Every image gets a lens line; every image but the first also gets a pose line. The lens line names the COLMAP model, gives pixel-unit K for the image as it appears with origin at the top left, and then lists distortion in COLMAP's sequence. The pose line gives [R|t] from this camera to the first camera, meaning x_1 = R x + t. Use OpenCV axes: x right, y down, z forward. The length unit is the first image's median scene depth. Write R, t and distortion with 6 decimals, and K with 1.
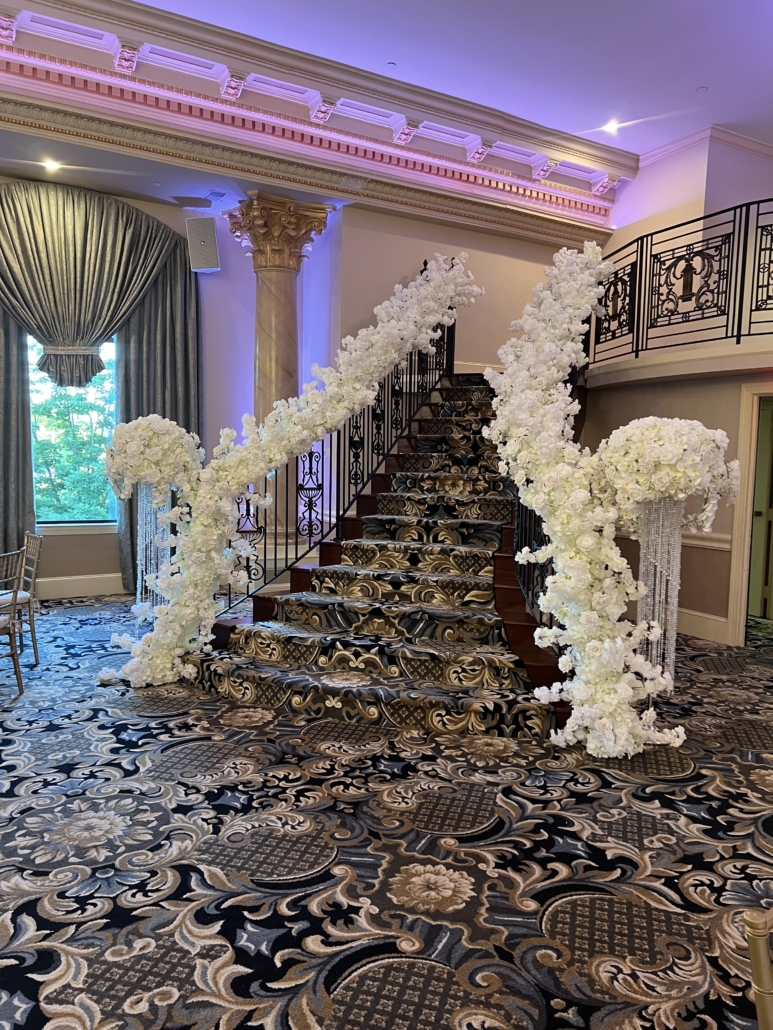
lens RADIAL K [[744.7, 0, 388.7], [0, 744.7, 531.6], [0, 0, 1]] dist [0.030744, -0.047468]
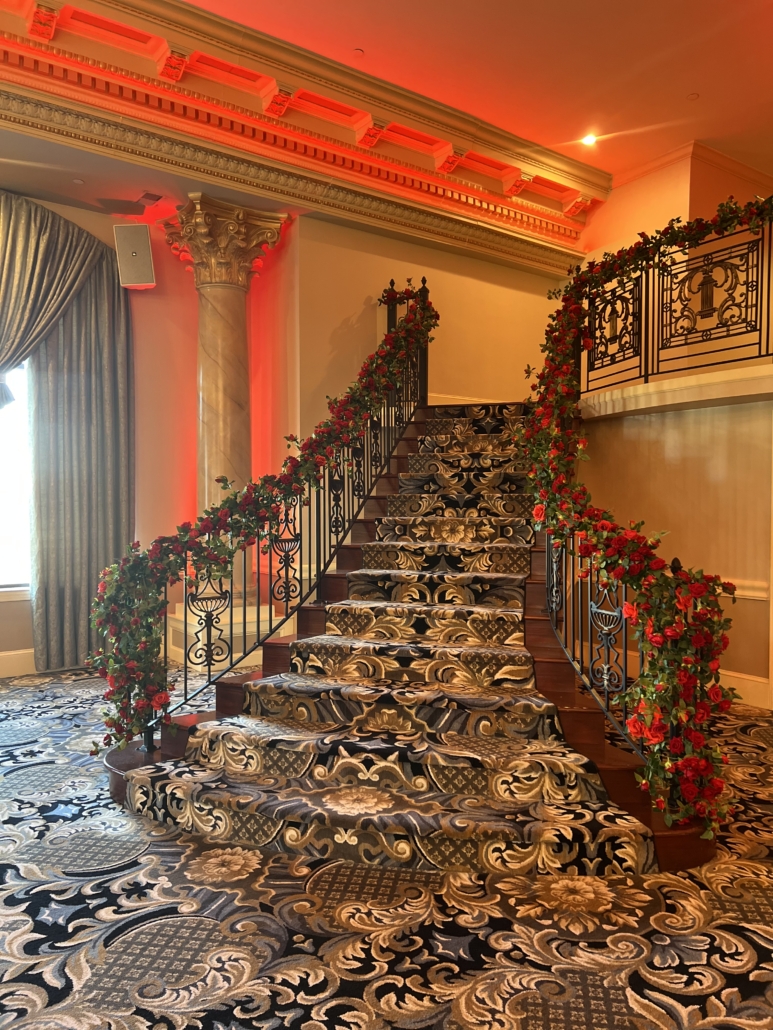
lens RADIAL K [[744.7, 0, 388.7], [0, 744.7, 531.6], [0, 0, 1]] dist [0.030744, -0.047468]
pose [[0.994265, -0.021619, 0.104735, -0.089953], [0.027986, 0.997824, -0.059708, -0.018565], [-0.103216, 0.062297, 0.992706, 0.229487]]
